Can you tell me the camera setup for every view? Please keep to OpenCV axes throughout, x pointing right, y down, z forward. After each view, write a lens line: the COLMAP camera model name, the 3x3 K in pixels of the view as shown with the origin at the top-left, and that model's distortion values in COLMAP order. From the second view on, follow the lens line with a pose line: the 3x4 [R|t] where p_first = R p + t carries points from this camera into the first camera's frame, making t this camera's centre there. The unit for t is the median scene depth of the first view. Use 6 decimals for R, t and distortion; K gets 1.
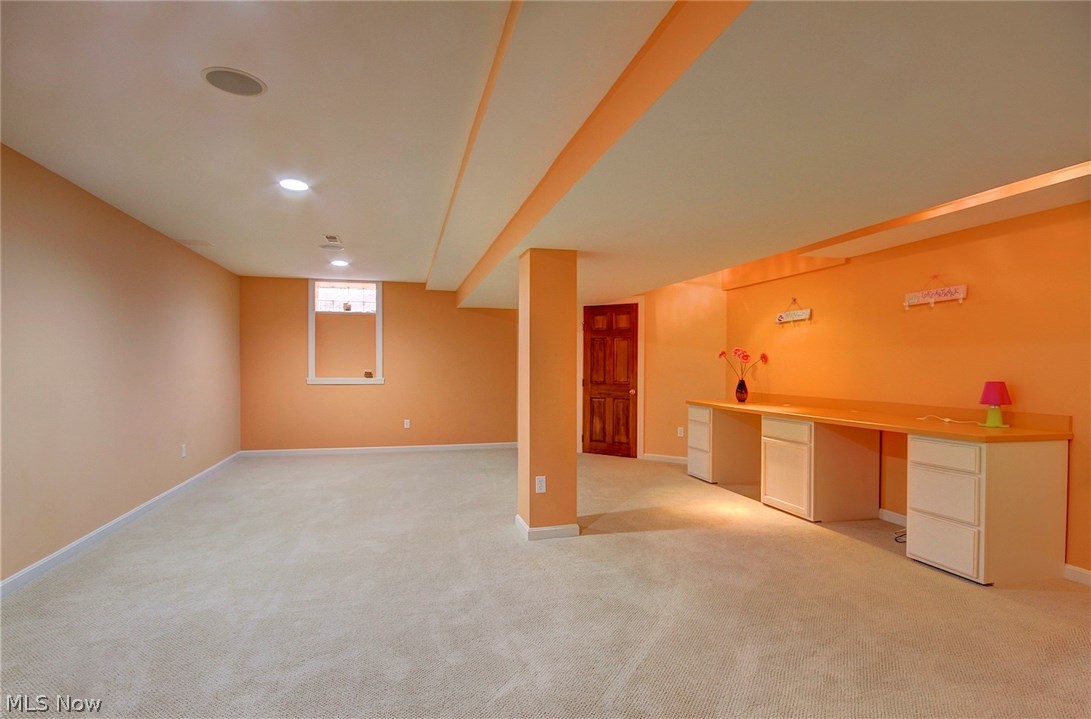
lens RADIAL K [[568.3, 0, 545.5], [0, 568.3, 359.5], [0, 0, 1]] dist [-0.001264, -0.000077]
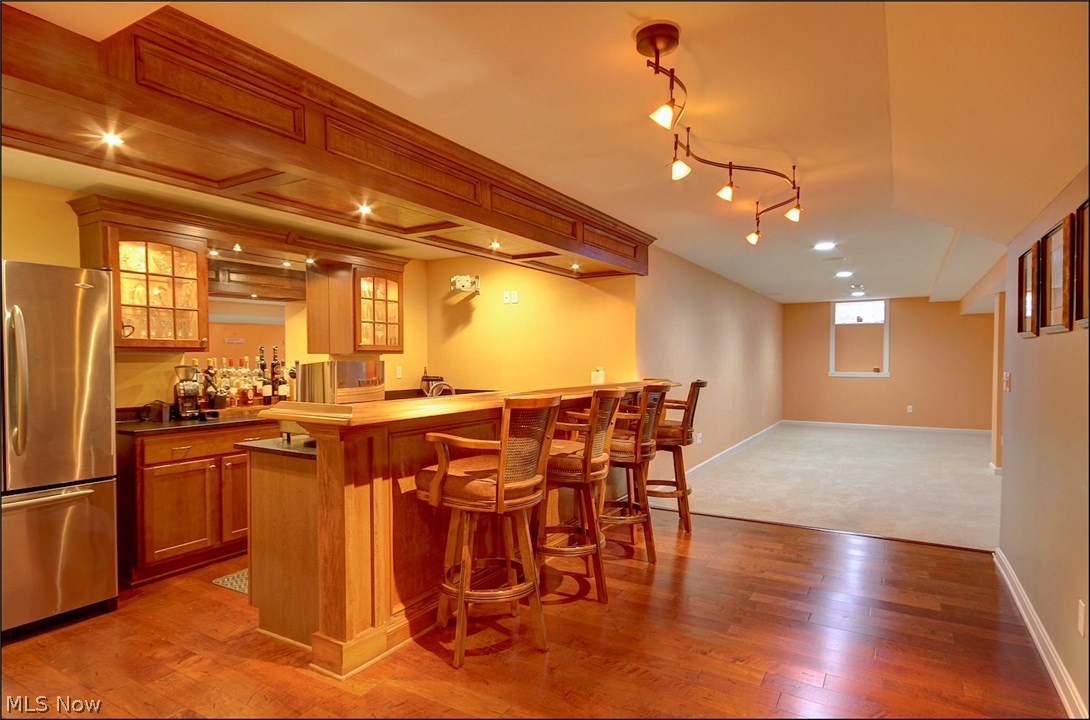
lens RADIAL K [[579.0, 0, 545.0], [0, 579.0, 360.0], [0, 0, 1]] dist [0.004164, 0.000354]
pose [[0.694609, 0.006978, -0.719353, 0.121214], [0.004242, 0.999896, 0.013796, -0.019169], [0.719375, -0.012634, 0.694507, -0.492697]]
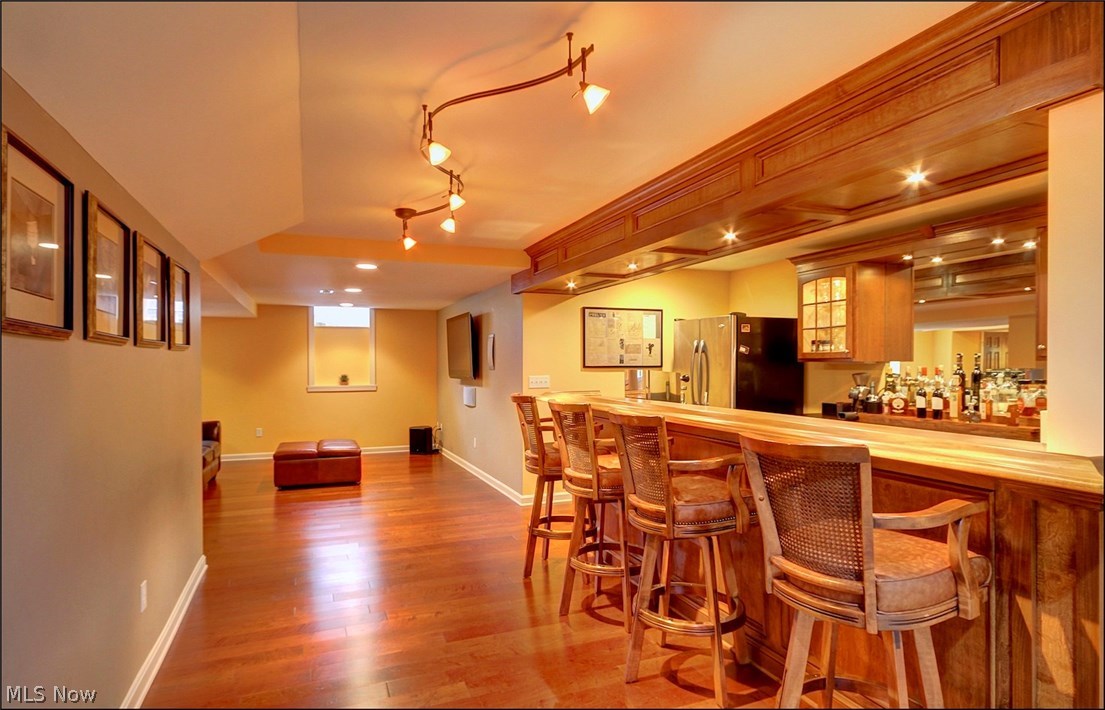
lens RADIAL K [[618.2, 0, 552.5], [0, 618.2, 355.0], [0, 0, 1]] dist [-0.001180, -0.000288]
pose [[-0.991658, 0.006457, -0.128738, -0.809135], [0.009113, 0.999757, -0.020053, -0.010022], [0.128578, -0.021059, -0.991476, 2.958864]]
